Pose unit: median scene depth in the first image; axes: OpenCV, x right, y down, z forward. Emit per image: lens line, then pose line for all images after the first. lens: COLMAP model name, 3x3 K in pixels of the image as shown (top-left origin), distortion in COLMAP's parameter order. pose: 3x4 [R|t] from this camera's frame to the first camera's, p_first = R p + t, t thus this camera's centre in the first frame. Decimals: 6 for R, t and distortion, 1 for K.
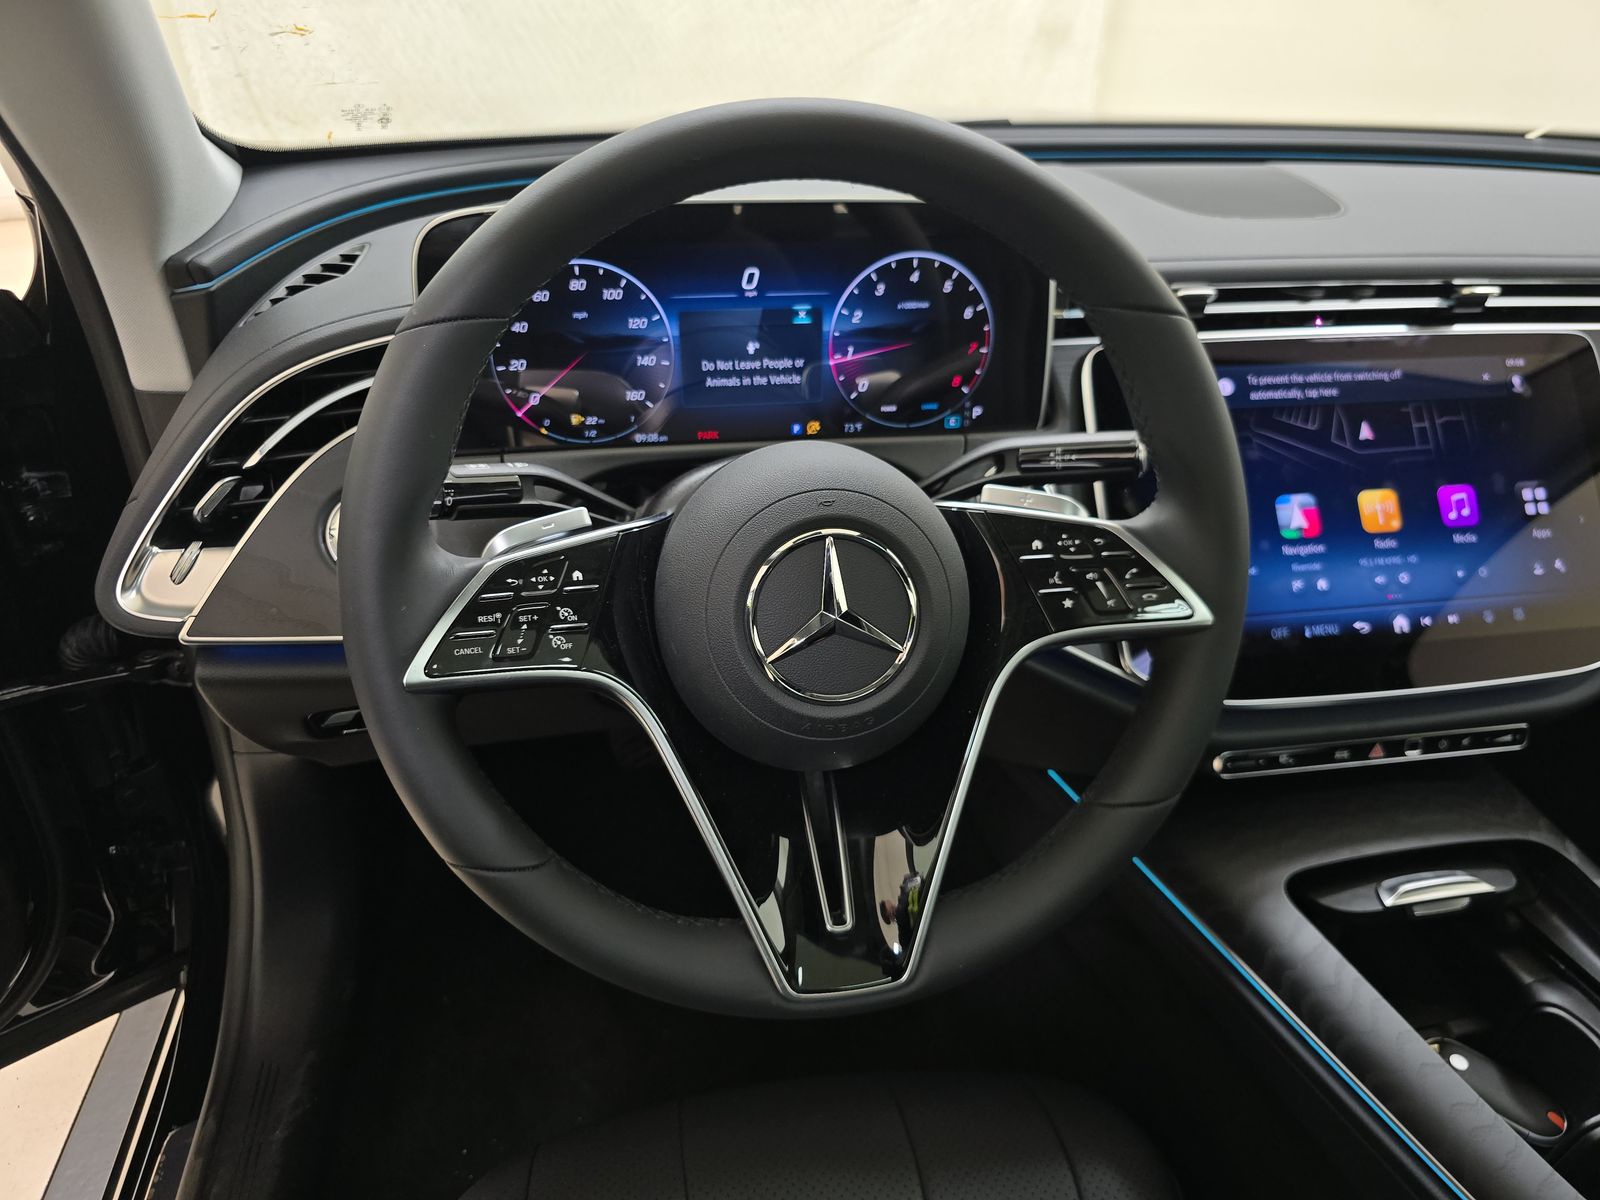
lens RADIAL K [[1118.9, 0, 800.0], [0, 1118.9, 600.0], [0, 0, 1]] dist [0.052061, -0.083032]
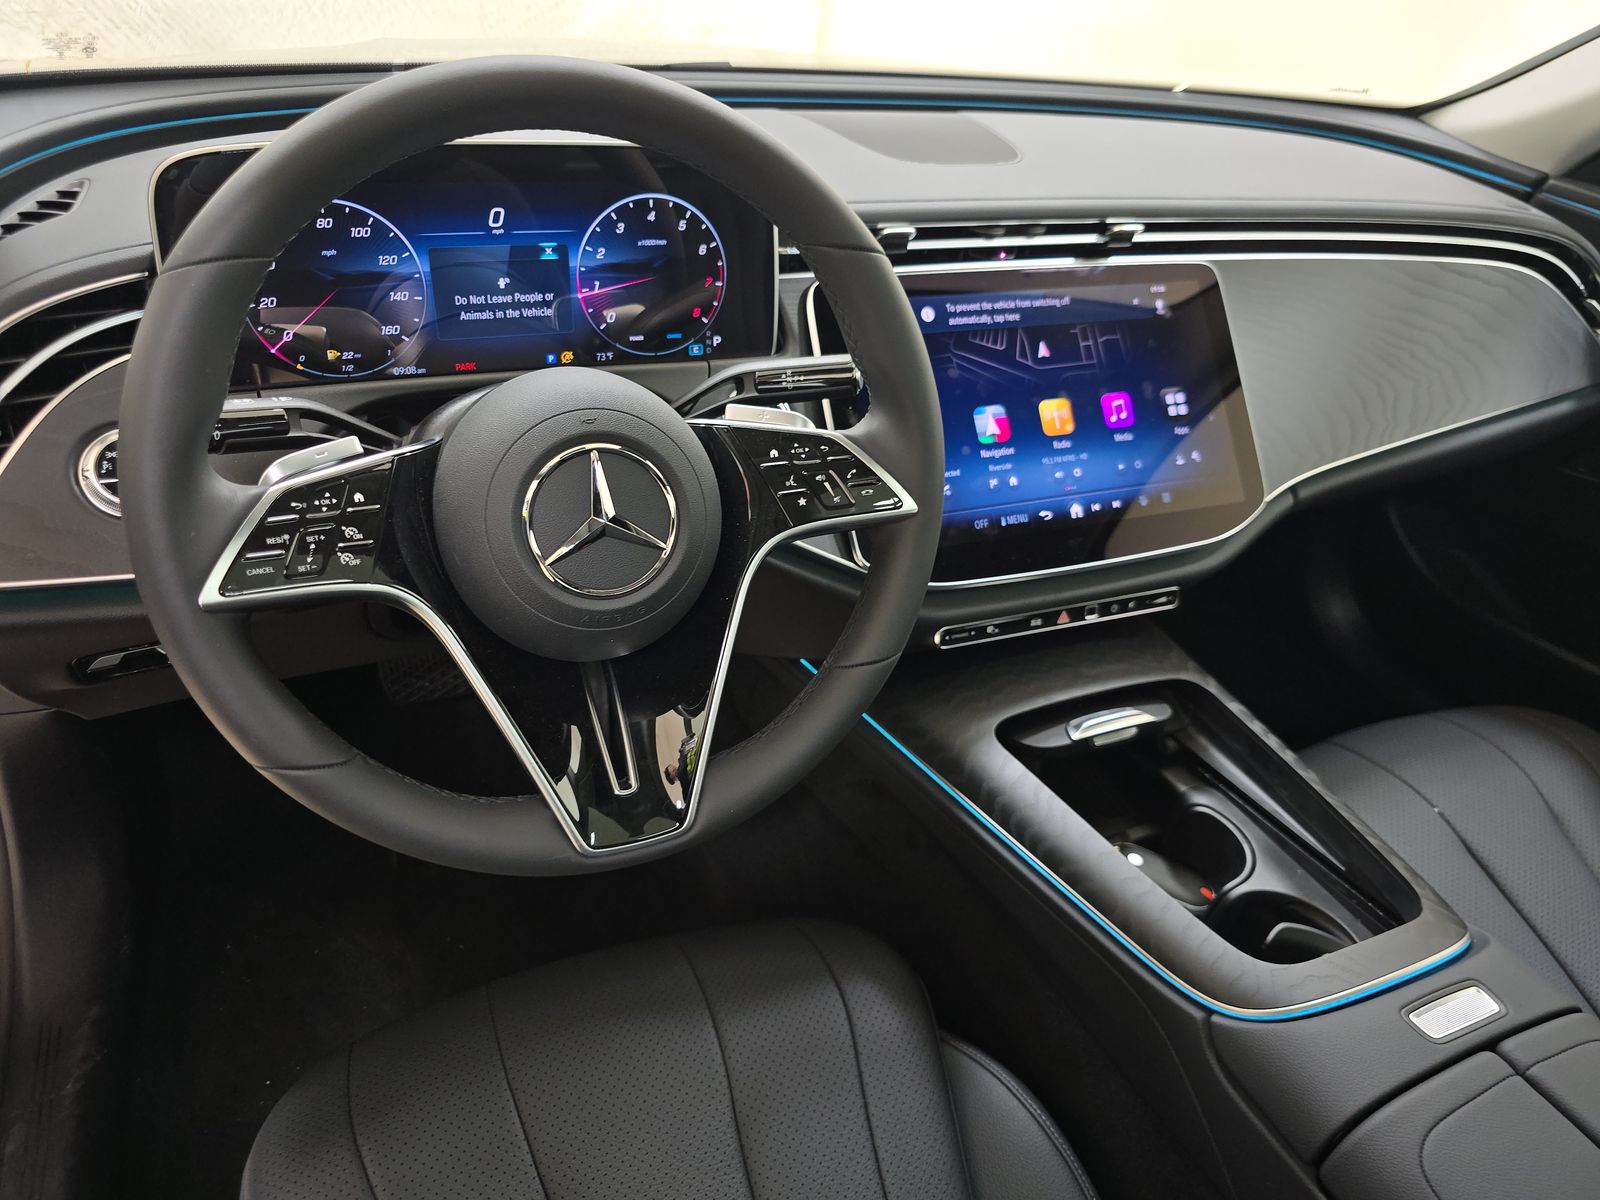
lens RADIAL K [[1107.4, 0, 816.5], [0, 1107.4, 597.9], [0, 0, 1]] dist [0.037688, -0.041254]
pose [[0.972106, -0.073987, 0.222564, -0.010297], [0.060972, 0.996034, 0.064802, 0.022802], [-0.226476, -0.049424, 0.972762, -0.110212]]
